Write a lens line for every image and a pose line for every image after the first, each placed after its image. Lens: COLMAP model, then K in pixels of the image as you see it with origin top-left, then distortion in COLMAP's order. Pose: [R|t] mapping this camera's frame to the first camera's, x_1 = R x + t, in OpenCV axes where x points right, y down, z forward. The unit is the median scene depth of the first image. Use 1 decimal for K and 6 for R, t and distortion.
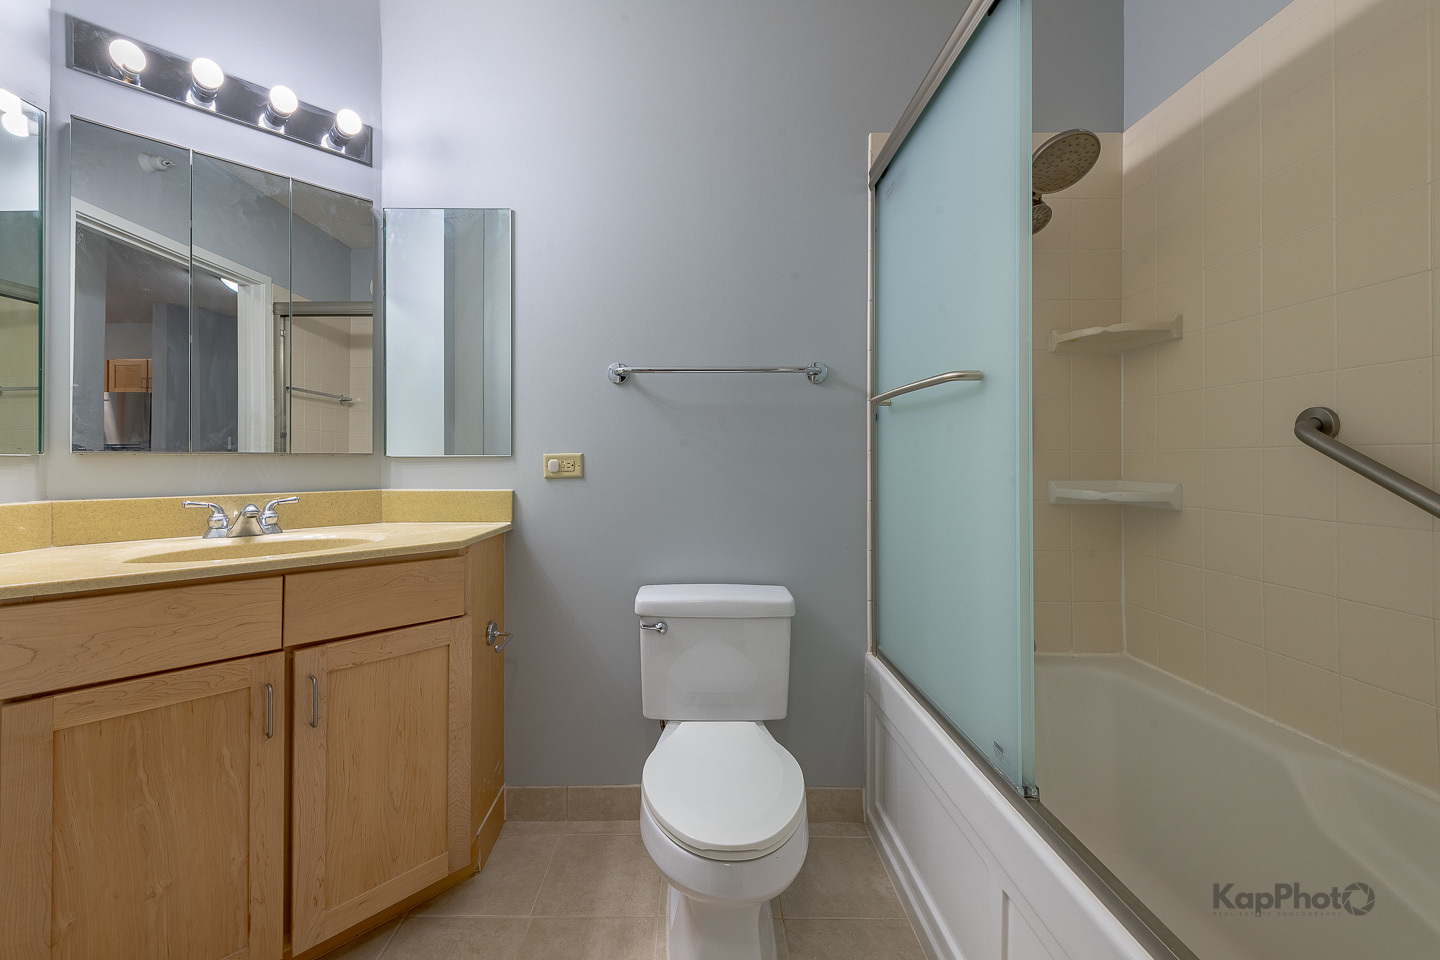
lens RADIAL K [[555.5, 0, 725.6], [0, 555.5, 458.6], [0, 0, 1]] dist [0.000240, -0.002568]
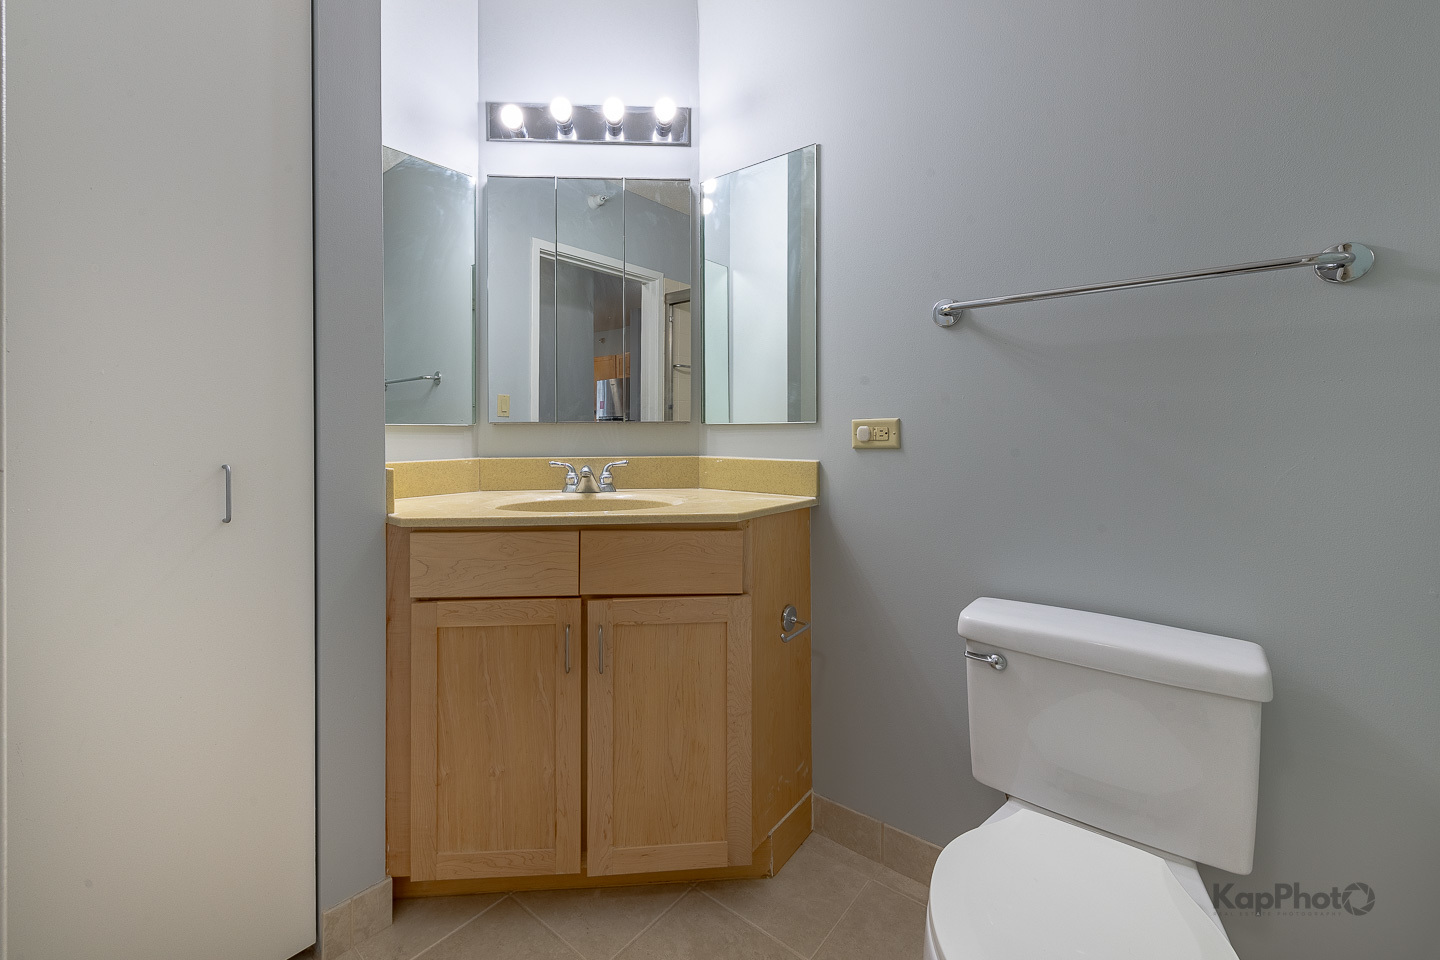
lens RADIAL K [[584.8, 0, 716.8], [0, 584.8, 429.3], [0, 0, 1]] dist [0.002919, 0.000010]
pose [[0.729792, -0.002274, -0.683666, 0.171434], [0.005712, 0.999980, 0.002771, 0.003502], [0.683646, -0.005927, 0.729790, 0.264620]]
